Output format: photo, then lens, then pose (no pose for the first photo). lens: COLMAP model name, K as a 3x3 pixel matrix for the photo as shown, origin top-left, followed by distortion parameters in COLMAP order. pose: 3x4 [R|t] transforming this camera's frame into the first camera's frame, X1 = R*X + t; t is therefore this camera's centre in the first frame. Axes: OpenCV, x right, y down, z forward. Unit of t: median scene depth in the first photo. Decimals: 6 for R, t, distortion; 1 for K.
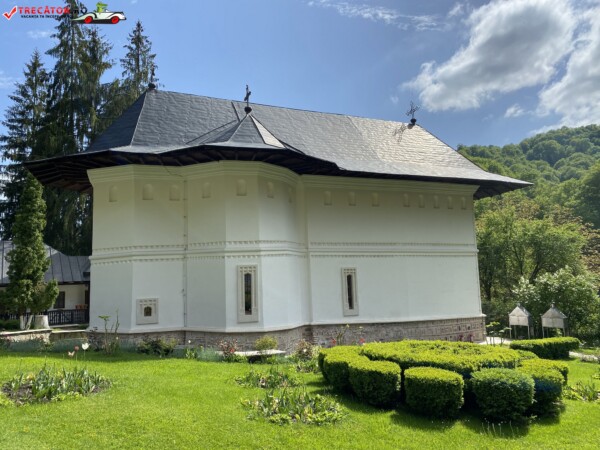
lens RADIAL K [[475.5, 0, 300.0], [0, 475.5, 225.0], [0, 0, 1]] dist [0.023047, -0.007841]
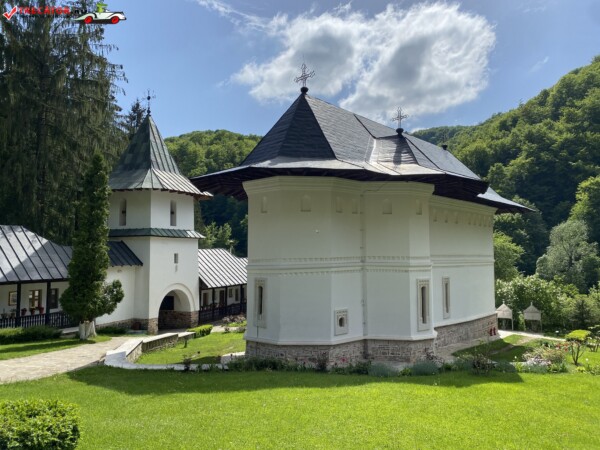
lens RADIAL K [[460.6, 0, 298.9], [0, 460.6, 218.0], [0, 0, 1]] dist [0.007994, 0.014009]
pose [[0.916480, 0.056885, 0.396016, -0.672112], [-0.064115, 0.997930, 0.005033, -0.034975], [-0.394910, -0.030003, 0.918230, 0.112599]]
